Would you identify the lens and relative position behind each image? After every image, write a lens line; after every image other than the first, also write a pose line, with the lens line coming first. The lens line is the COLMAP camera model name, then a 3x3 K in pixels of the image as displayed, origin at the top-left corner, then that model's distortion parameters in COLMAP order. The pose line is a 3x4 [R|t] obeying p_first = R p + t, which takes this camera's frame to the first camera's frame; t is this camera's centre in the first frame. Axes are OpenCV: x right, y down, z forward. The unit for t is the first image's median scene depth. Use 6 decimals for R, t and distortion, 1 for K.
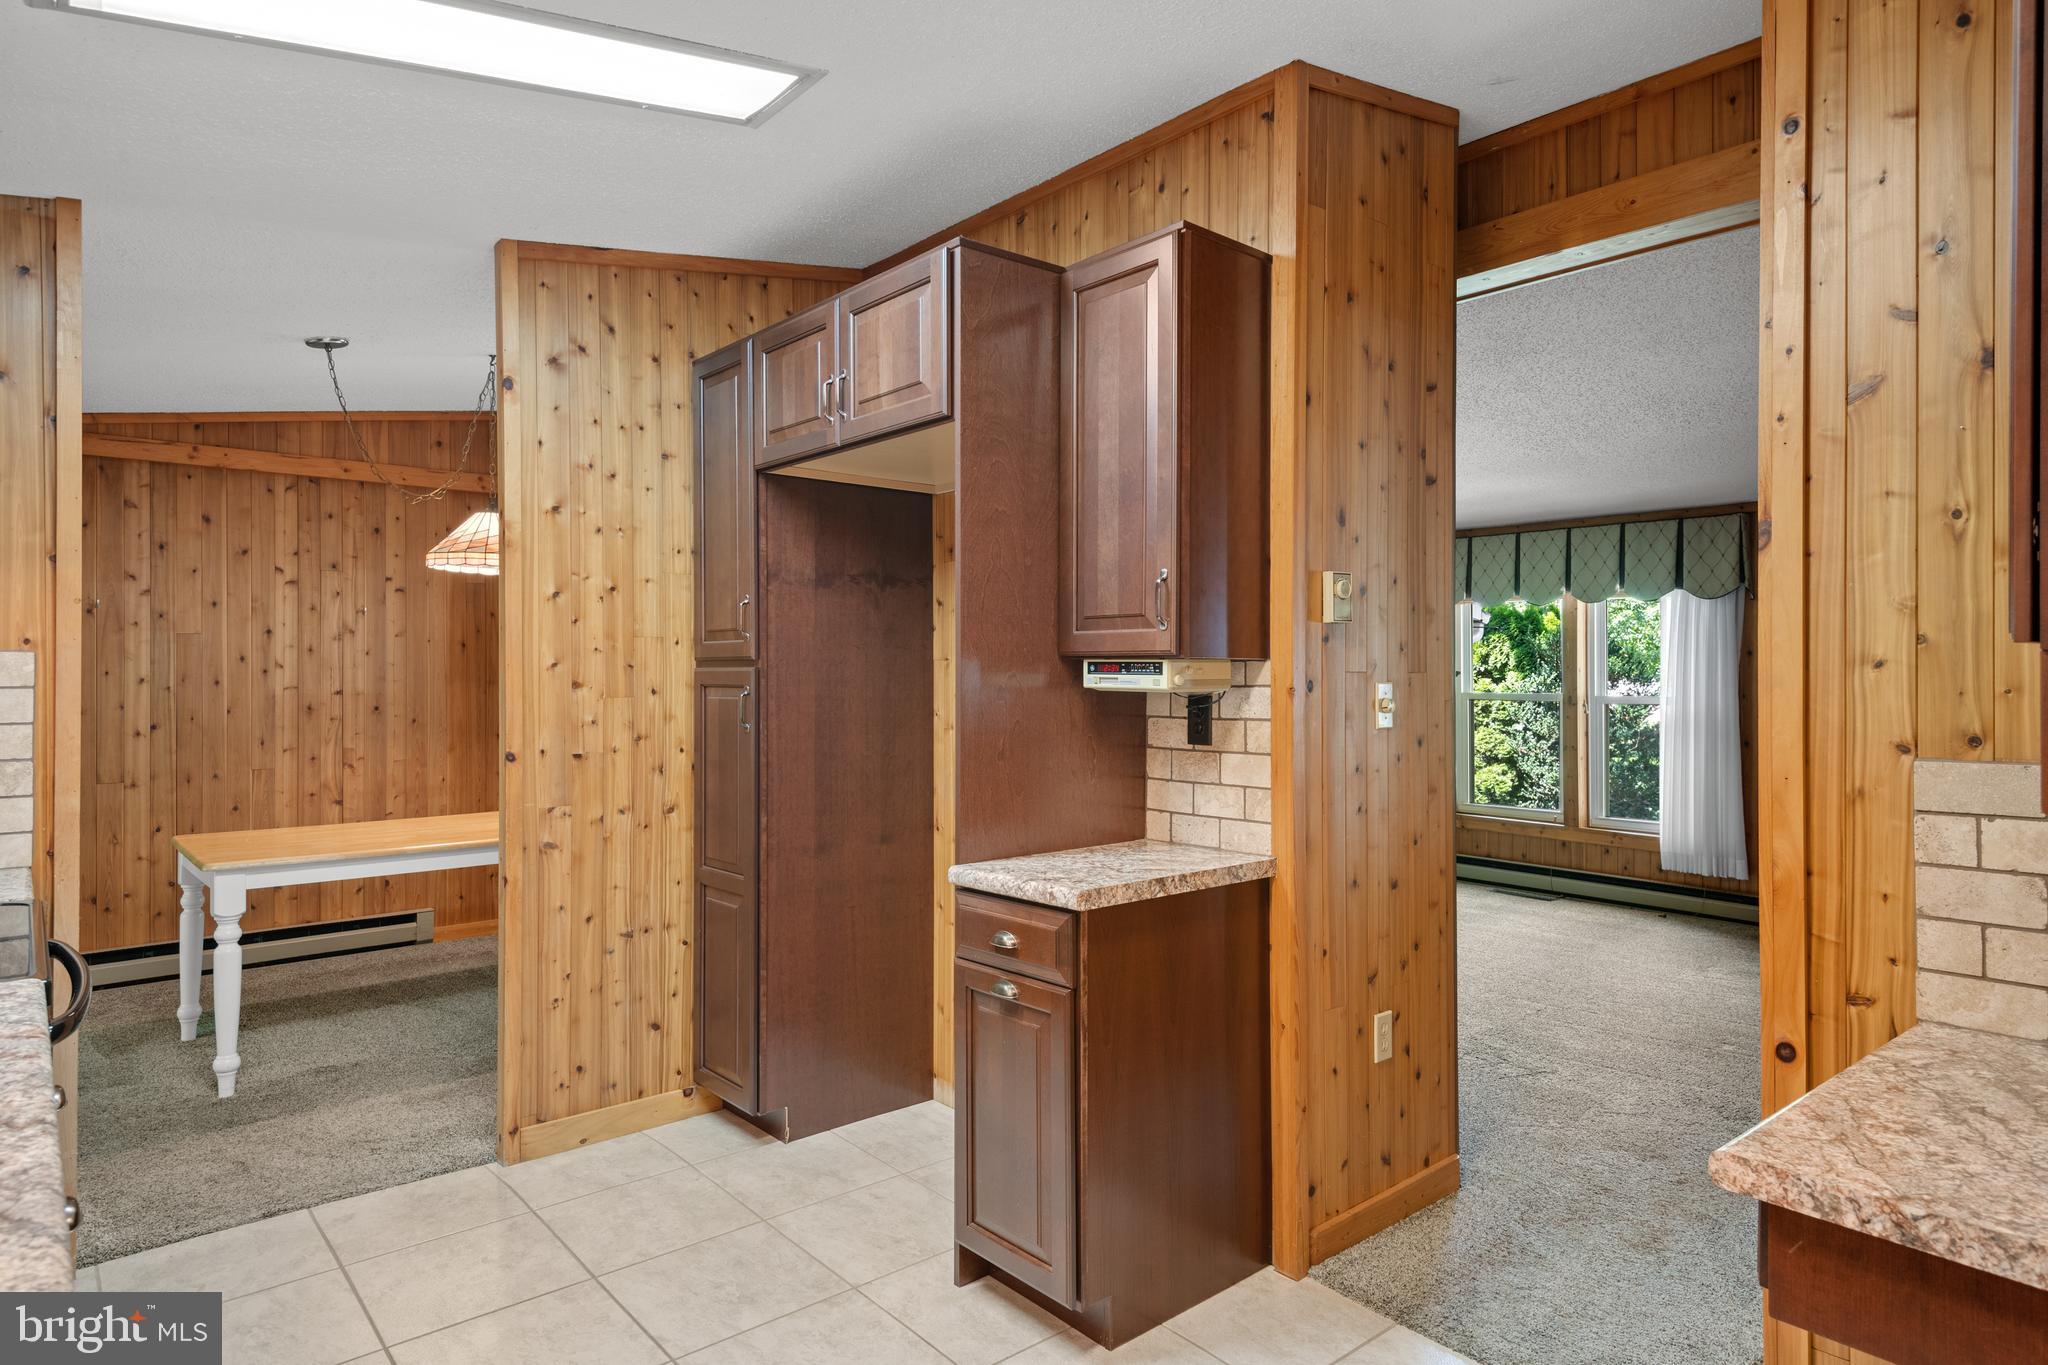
lens RADIAL K [[1145.7, 0, 1008.6], [0, 1145.7, 665.0], [0, 0, 1]] dist [0.004640, 0.000055]
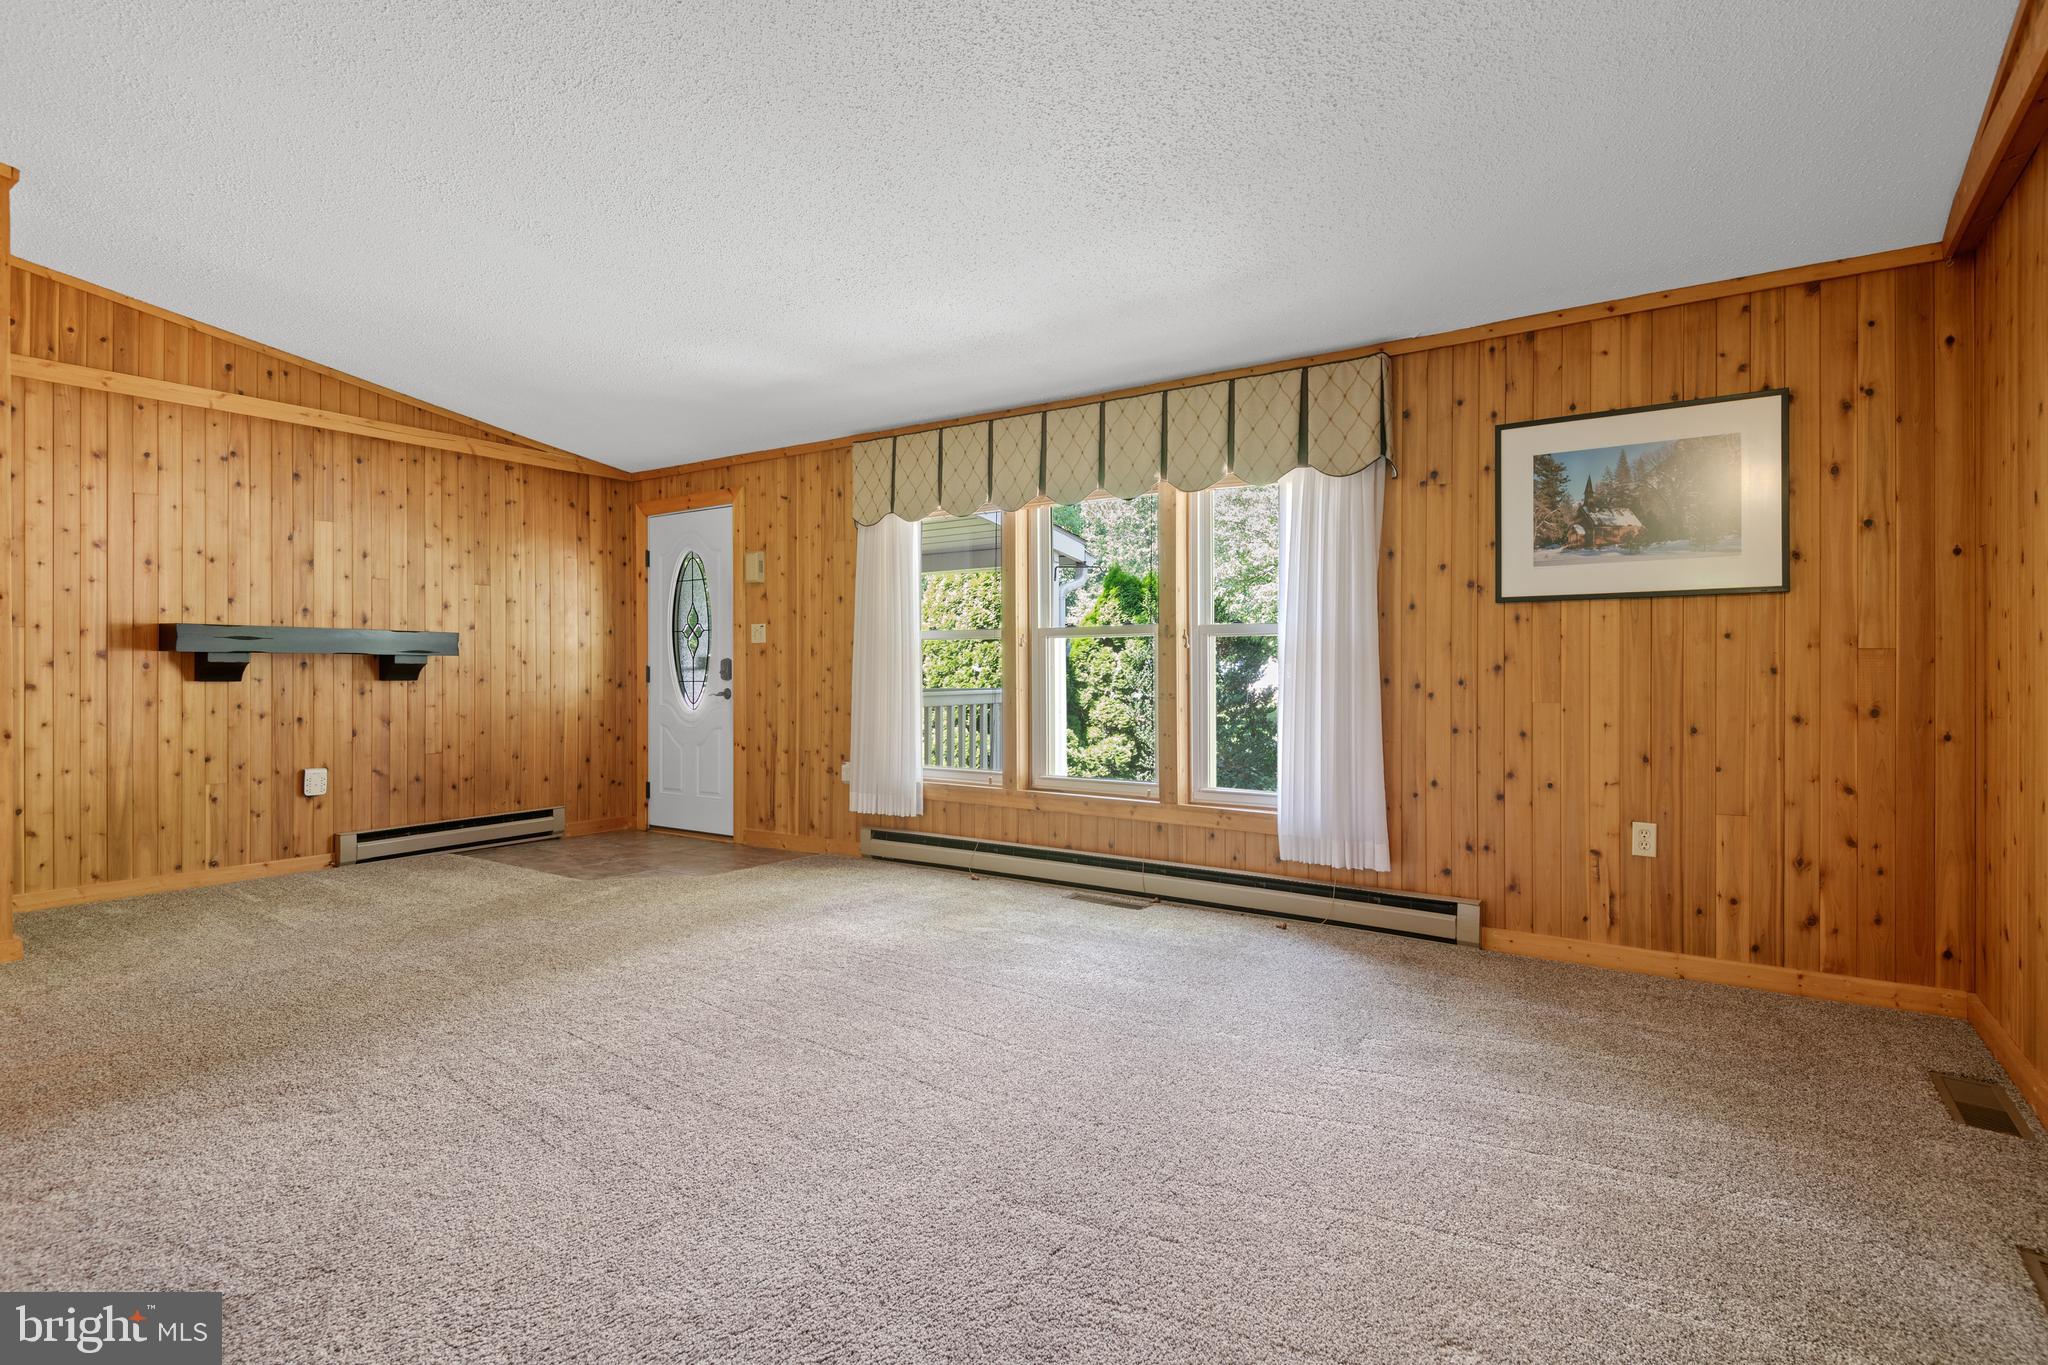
lens RADIAL K [[1031.6, 0, 1017.3], [0, 1031.6, 667.8], [0, 0, 1]] dist [-0.012838, -0.002505]
pose [[0.959794, -0.003498, 0.280682, 0.217295], [0.001264, 0.999966, 0.008141, 0.049627], [-0.280701, -0.007459, 0.959766, 0.403620]]
